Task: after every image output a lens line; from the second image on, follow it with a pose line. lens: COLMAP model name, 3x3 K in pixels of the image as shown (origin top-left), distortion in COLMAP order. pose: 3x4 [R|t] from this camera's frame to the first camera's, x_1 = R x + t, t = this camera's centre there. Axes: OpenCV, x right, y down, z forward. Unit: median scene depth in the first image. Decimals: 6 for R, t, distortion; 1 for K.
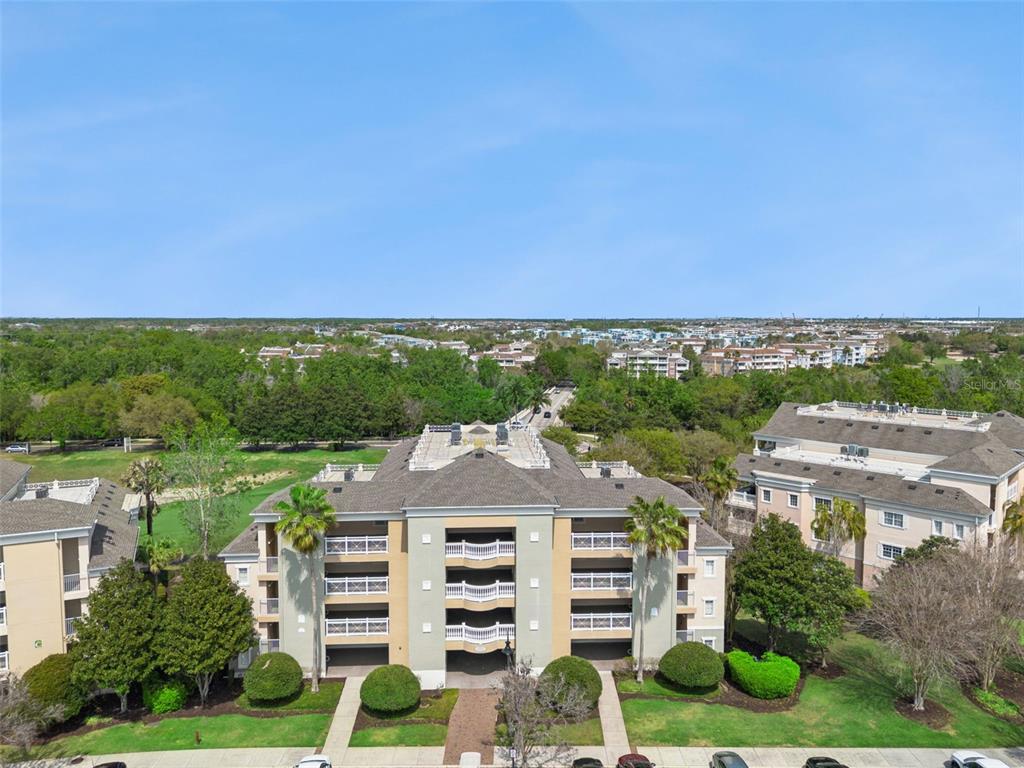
lens RADIAL K [[724.9, 0, 509.2], [0, 724.9, 383.6], [0, 0, 1]] dist [0.091303, -0.122151]
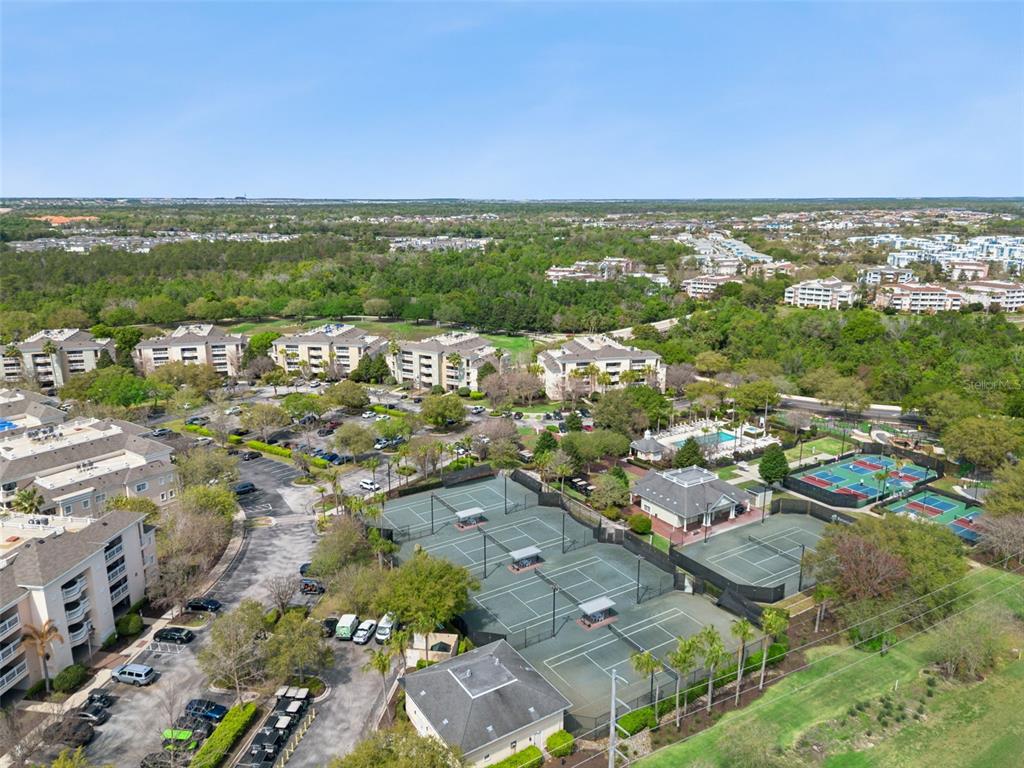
lens RADIAL K [[723.2, 0, 508.5], [0, 723.2, 387.6], [0, 0, 1]] dist [0.060397, -0.056643]
pose [[0.838549, 0.137164, -0.527277, 2.725257], [-0.048391, 0.982716, 0.178683, -0.425212], [0.542673, -0.124319, 0.830693, -2.435158]]
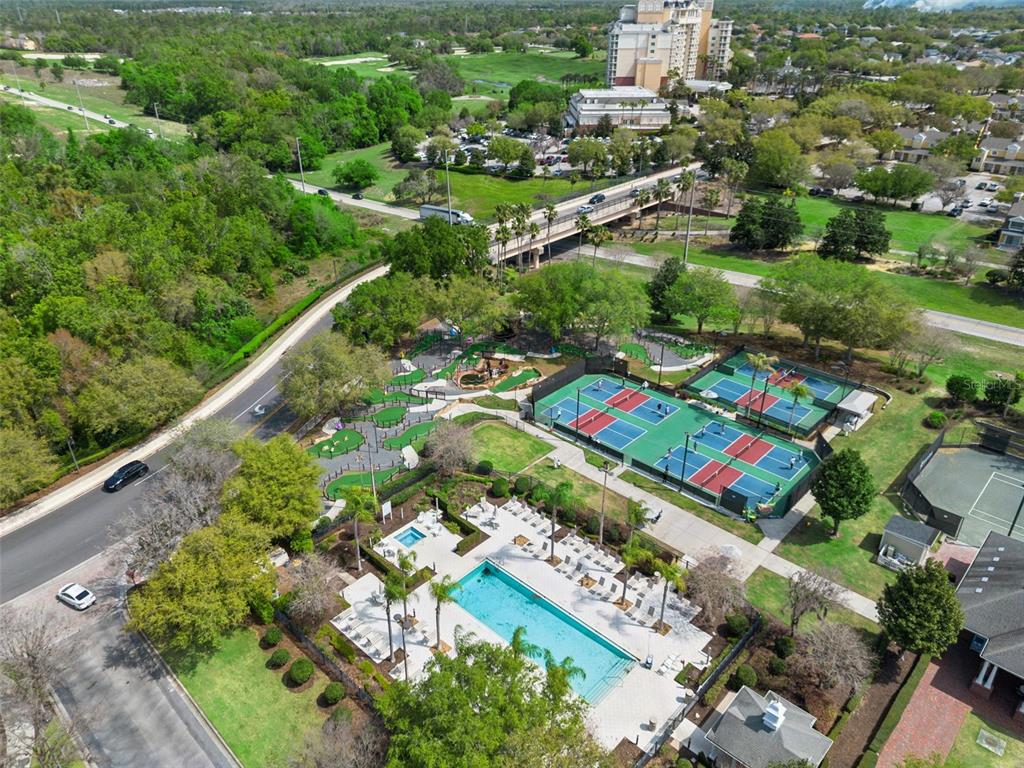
lens RADIAL K [[723.2, 0, 508.5], [0, 723.2, 387.6], [0, 0, 1]] dist [0.060397, -0.056643]
pose [[0.318633, -0.453375, 0.832421, 0.862162], [0.086475, 0.888435, 0.450782, -0.530645], [-0.943925, -0.071651, 0.322290, 0.575461]]
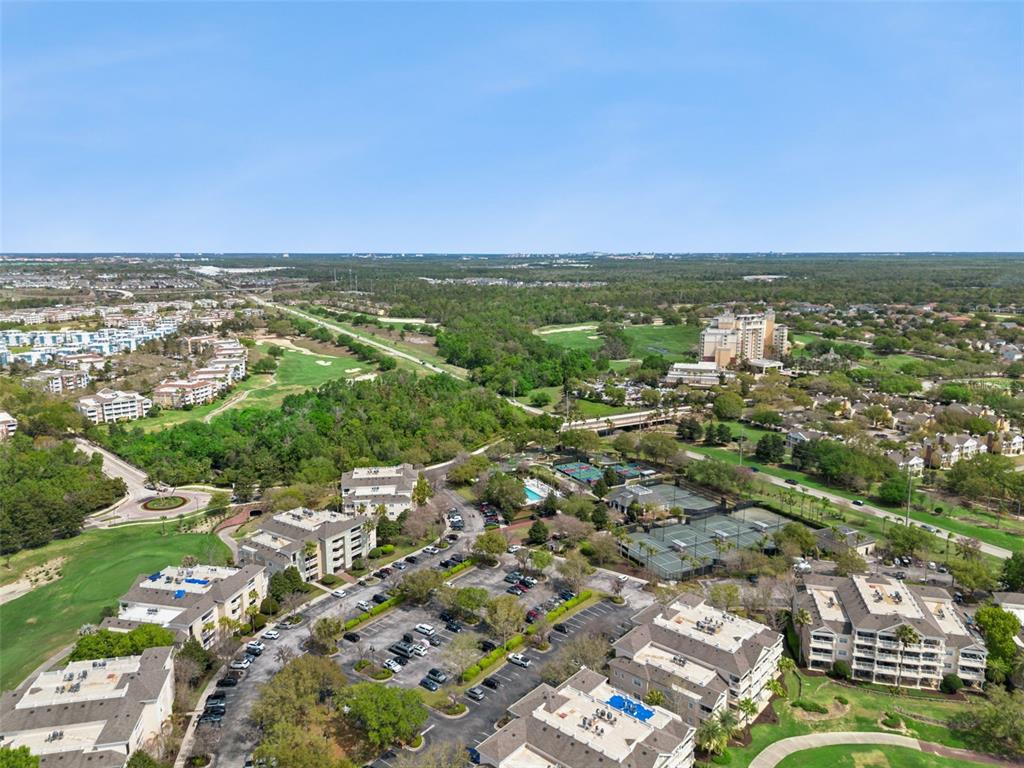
lens RADIAL K [[723.2, 0, 508.5], [0, 723.2, 387.6], [0, 0, 1]] dist [0.060397, -0.056643]
pose [[0.607760, -0.148474, 0.780117, -2.595531], [0.073644, 0.988671, 0.130794, -1.150875], [-0.790699, -0.022041, 0.611809, -2.376419]]
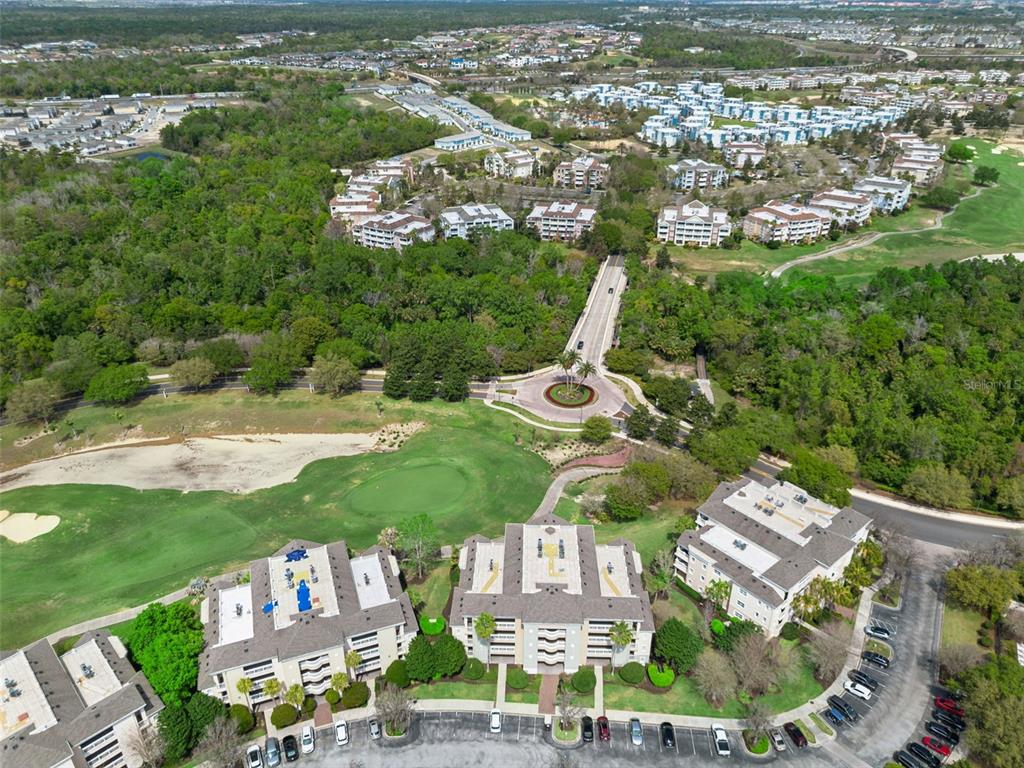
lens RADIAL K [[723.2, 0, 508.5], [0, 723.2, 387.6], [0, 0, 1]] dist [0.060397, -0.056643]
pose [[0.996735, 0.036735, -0.071908, -0.038203], [-0.005483, 0.919260, 0.393614, -1.510651], [0.080561, -0.391934, 0.916459, -0.972366]]
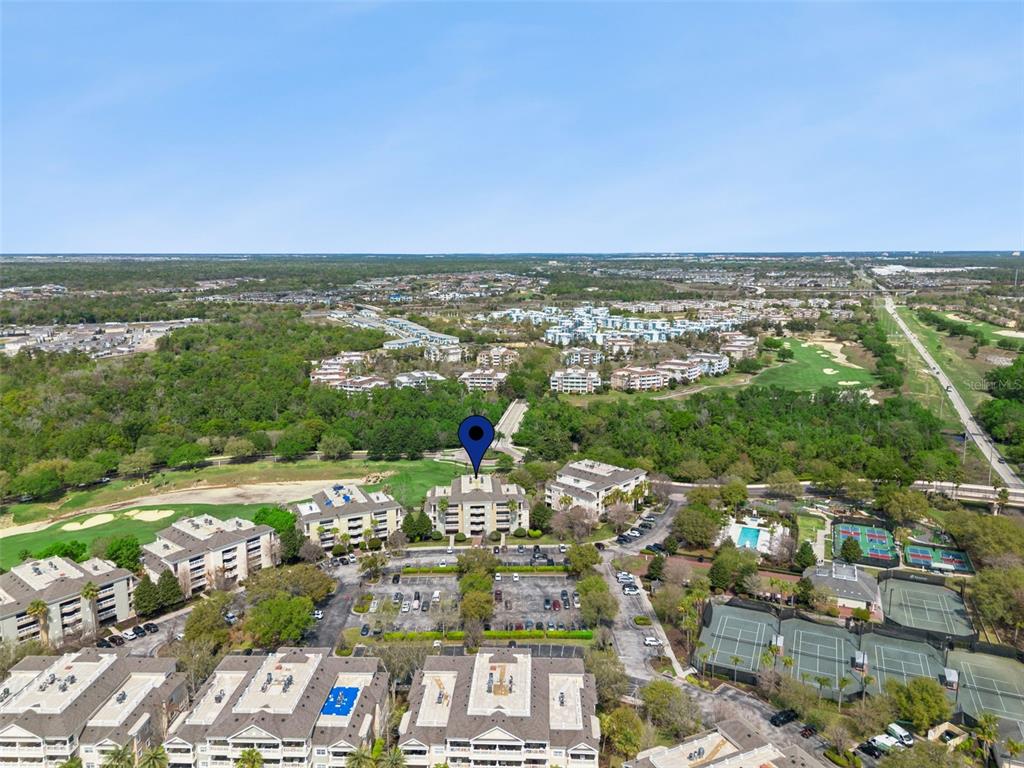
lens RADIAL K [[724.9, 0, 509.2], [0, 724.9, 383.6], [0, 0, 1]] dist [0.091303, -0.122151]
pose [[0.999804, -0.006641, 0.018672, 0.086587], [0.004950, 0.996004, 0.089169, -1.032876], [-0.019190, -0.089059, 0.995841, -3.722778]]
